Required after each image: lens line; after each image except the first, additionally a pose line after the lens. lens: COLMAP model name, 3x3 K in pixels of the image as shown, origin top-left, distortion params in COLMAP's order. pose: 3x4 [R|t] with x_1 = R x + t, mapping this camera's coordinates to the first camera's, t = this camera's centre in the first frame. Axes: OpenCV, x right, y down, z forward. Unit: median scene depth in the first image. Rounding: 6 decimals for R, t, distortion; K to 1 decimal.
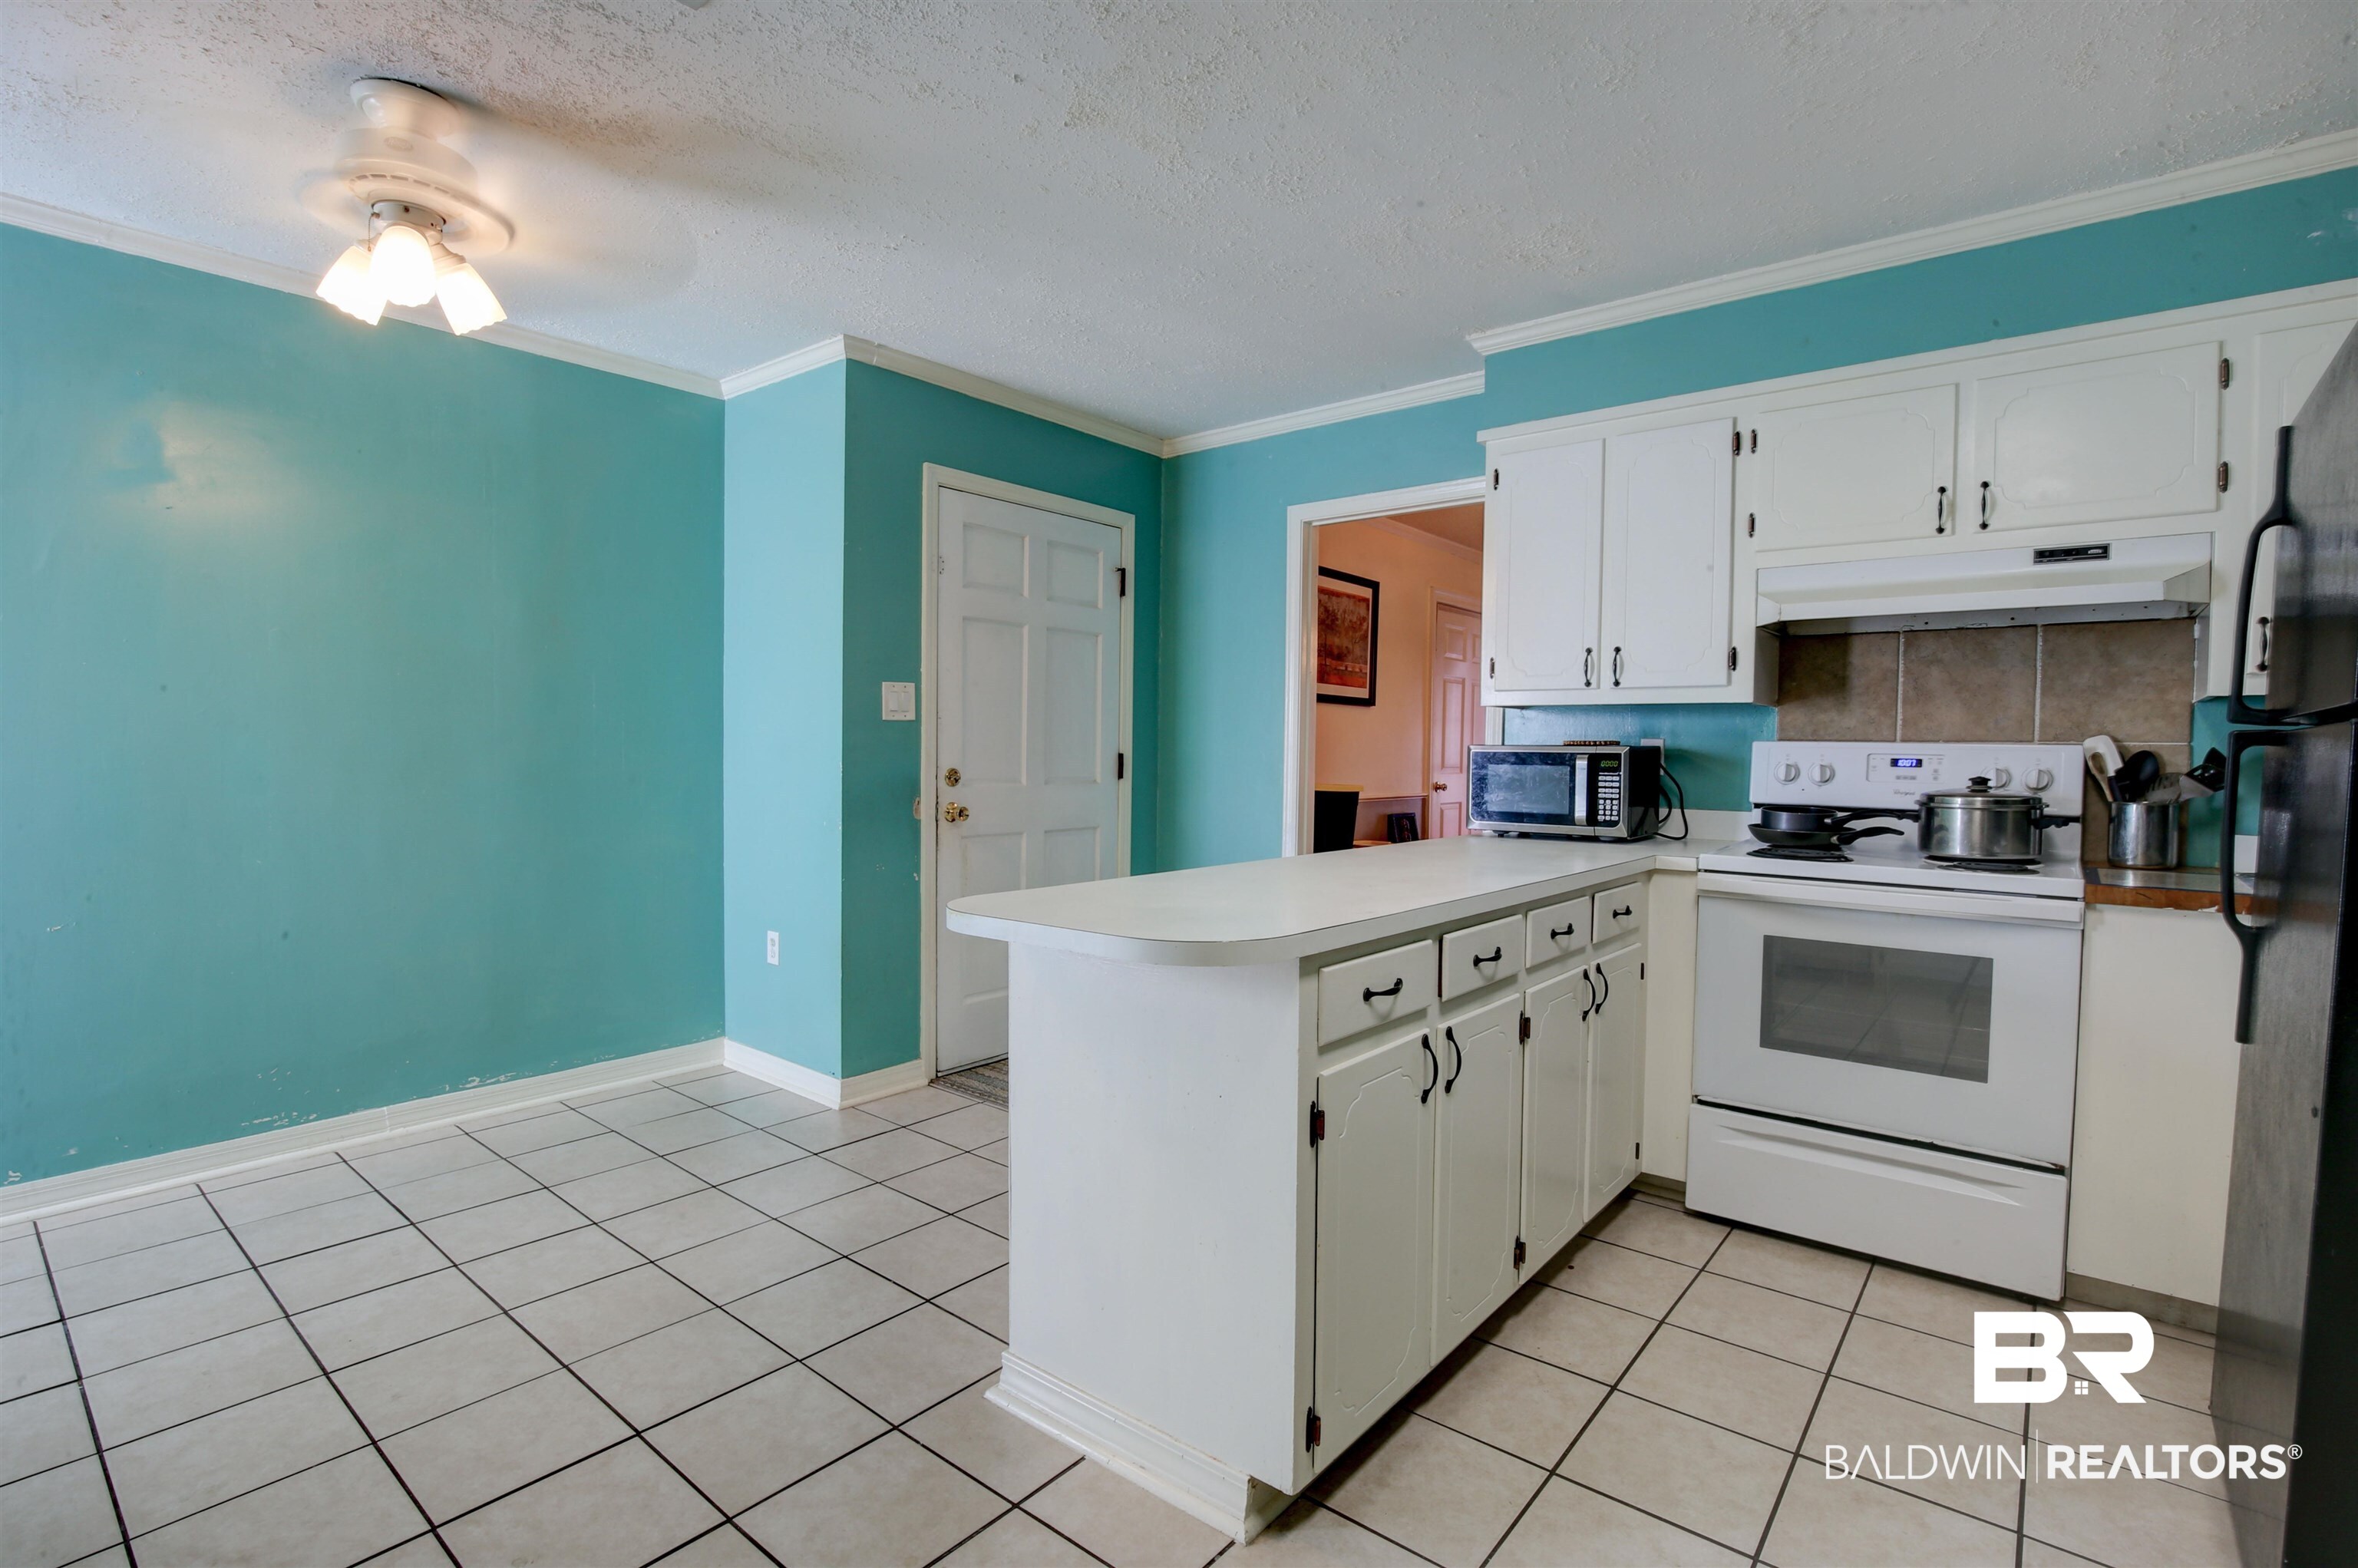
lens RADIAL K [[1088.0, 0, 1178.7], [0, 1088.0, 781.4], [0, 0, 1]] dist [-0.026129, -0.000069]
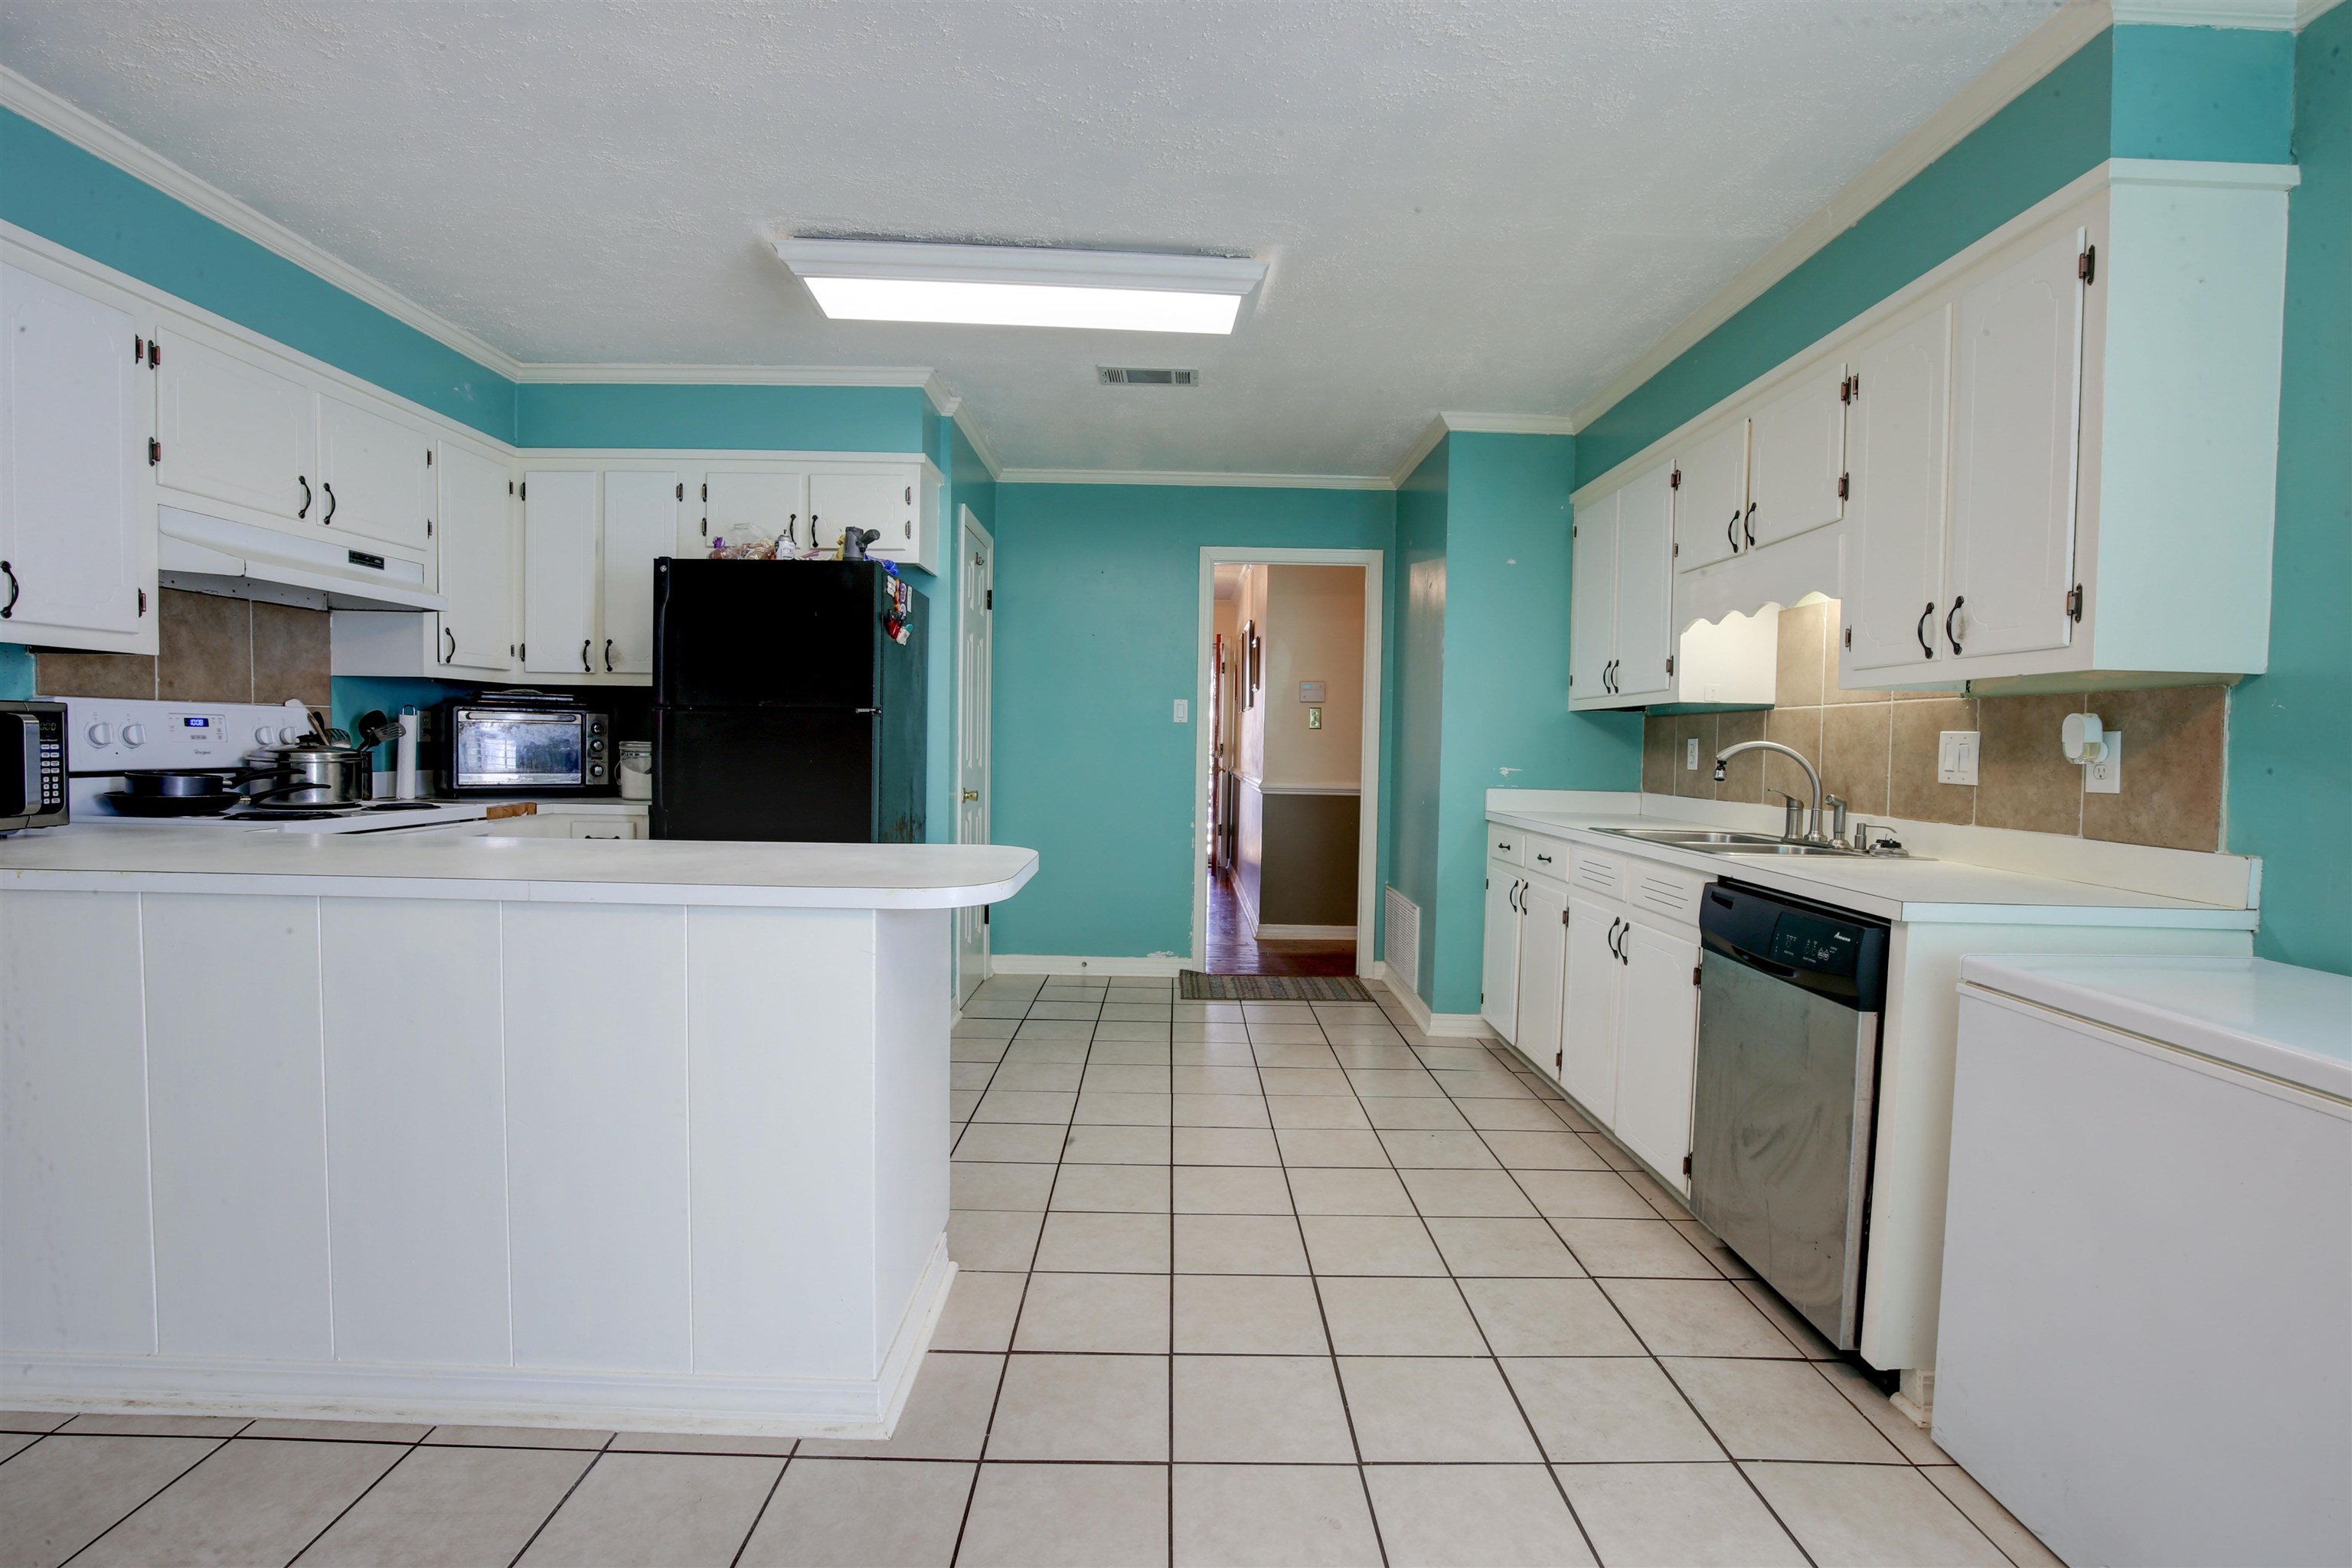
lens RADIAL K [[1085.3, 0, 1176.7], [0, 1085.3, 782.8], [0, 0, 1]] dist [-0.026129, -0.000069]
pose [[-0.635298, -0.054236, 0.770360, -0.707243], [-0.001677, 0.997625, 0.068854, -0.031861], [-0.772266, 0.042451, -0.633880, 0.961706]]
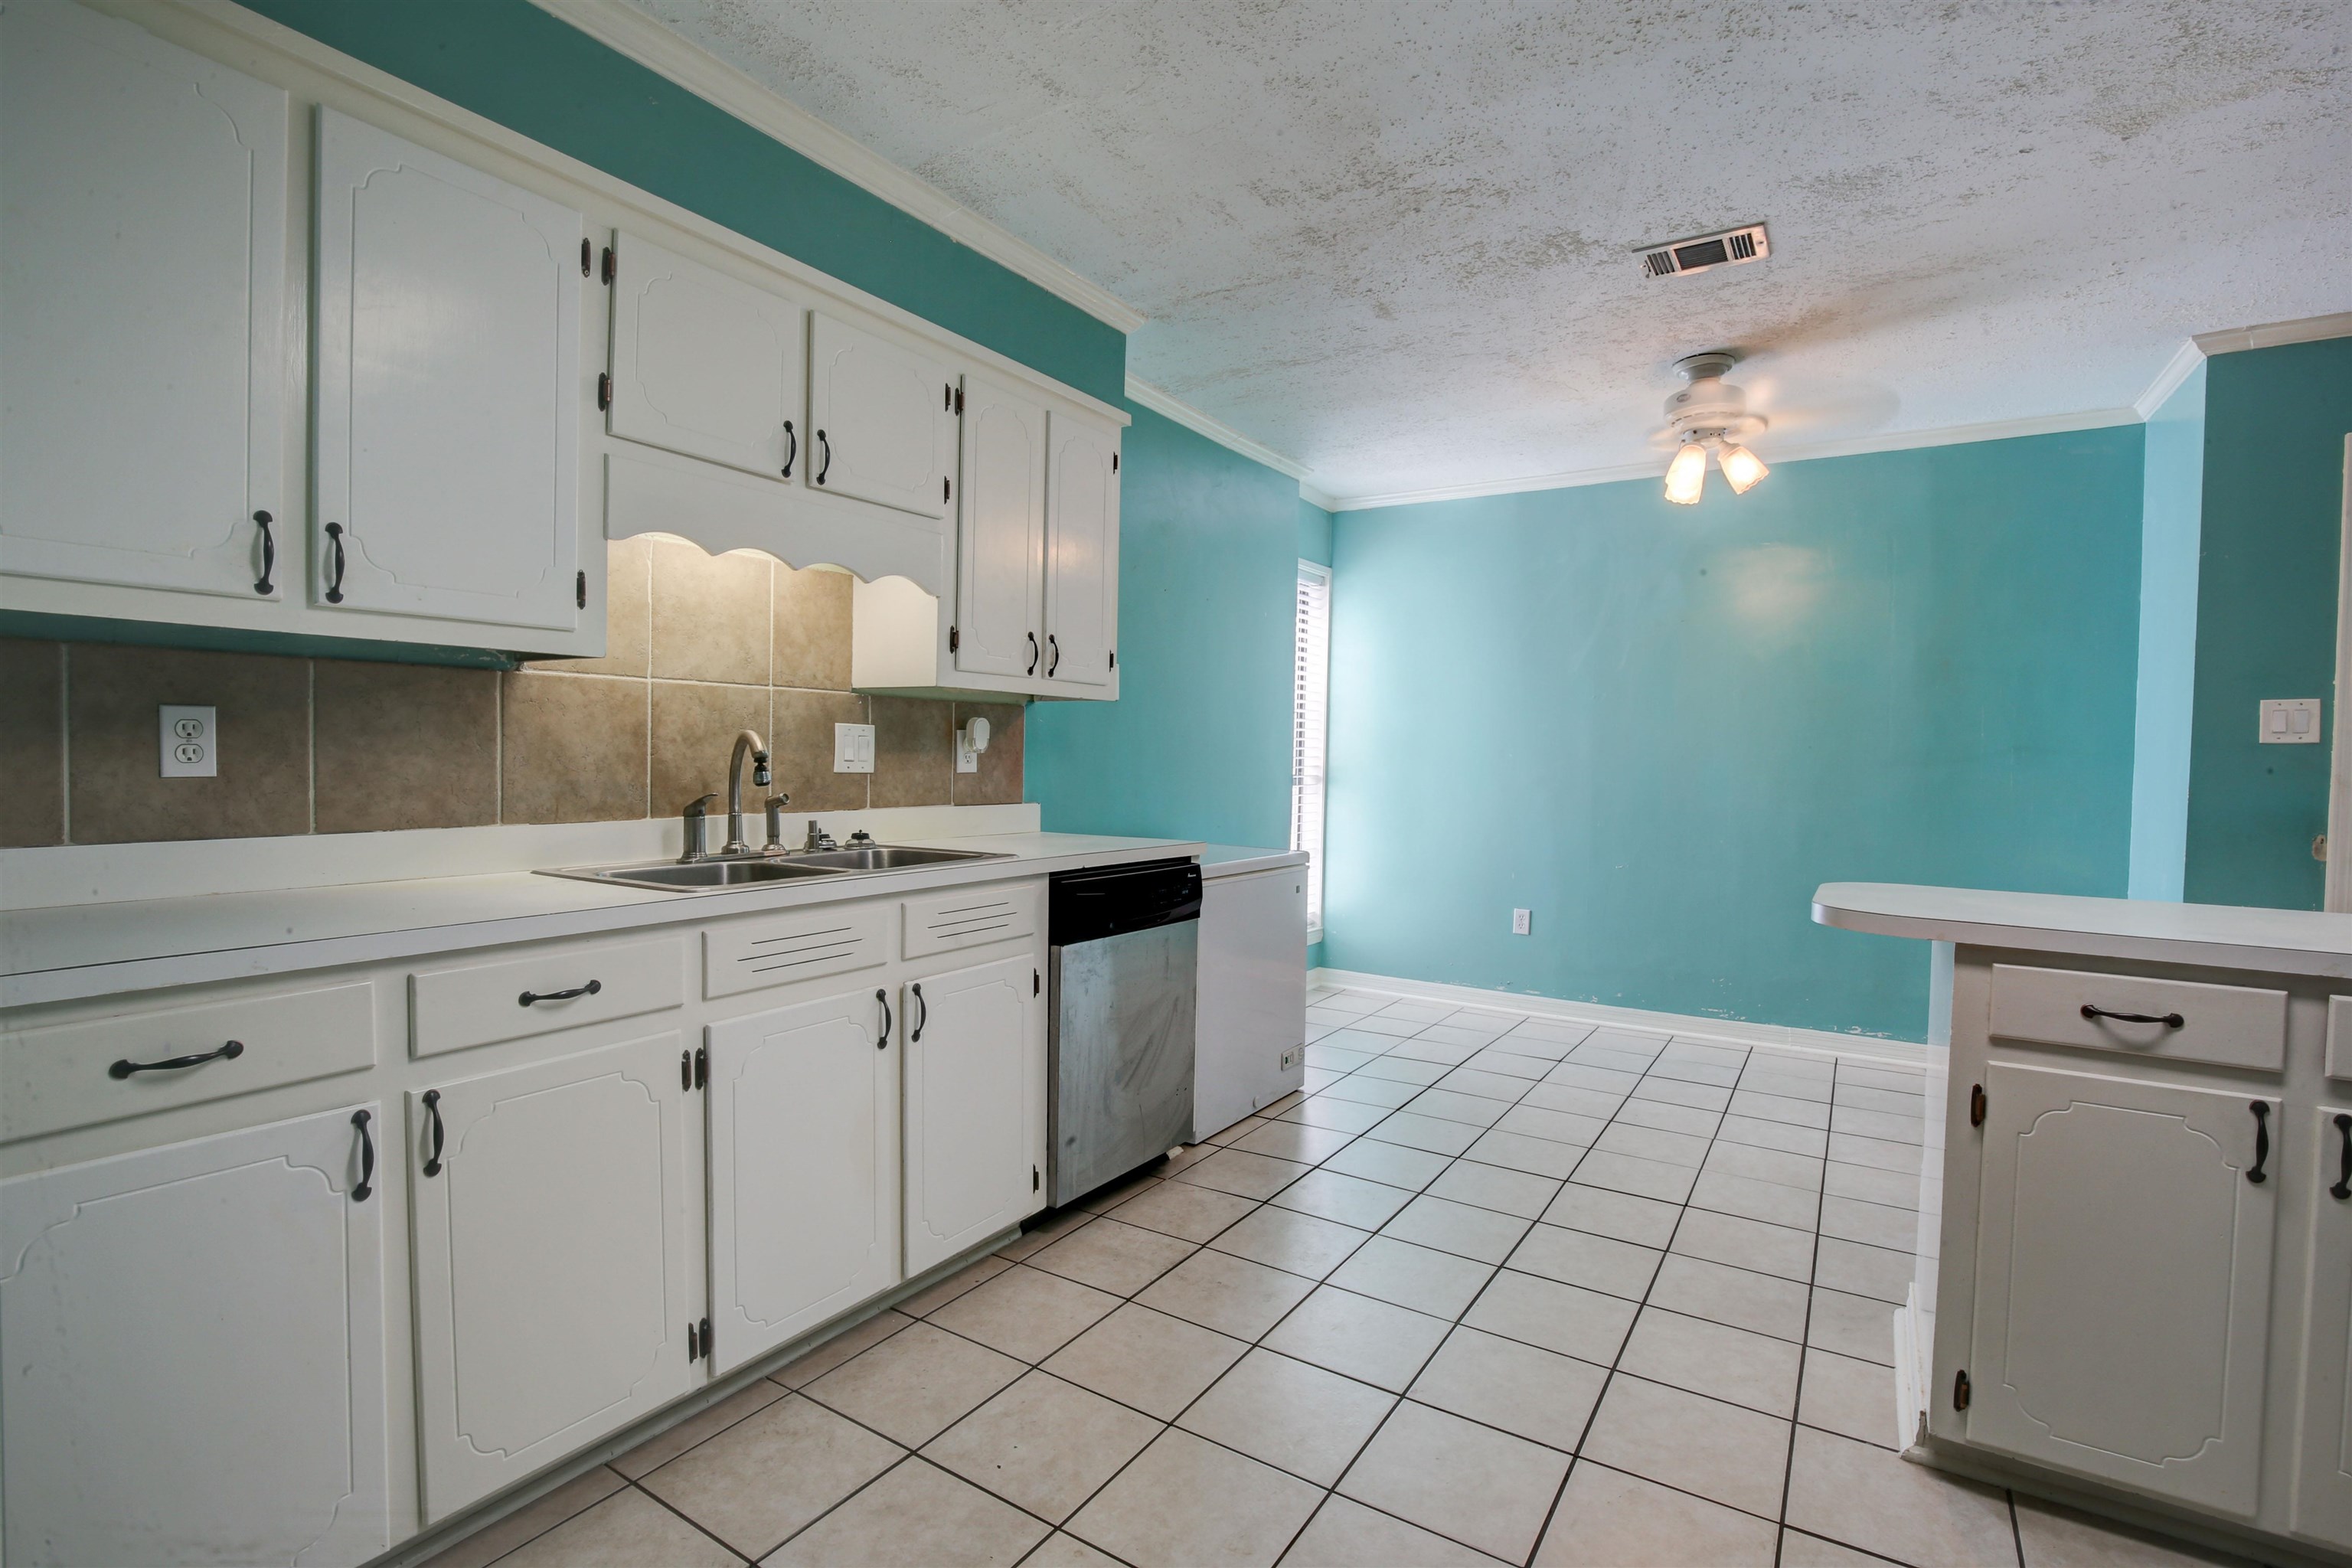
lens RADIAL K [[1085.3, 0, 1189.8], [0, 1085.3, 782.2], [0, 0, 1]] dist [-0.026129, -0.000069]
pose [[0.121899, 0.016210, -0.992410, 0.615174], [-0.051442, 0.998626, 0.009993, 0.014136], [0.991208, 0.049833, 0.122566, 0.045908]]
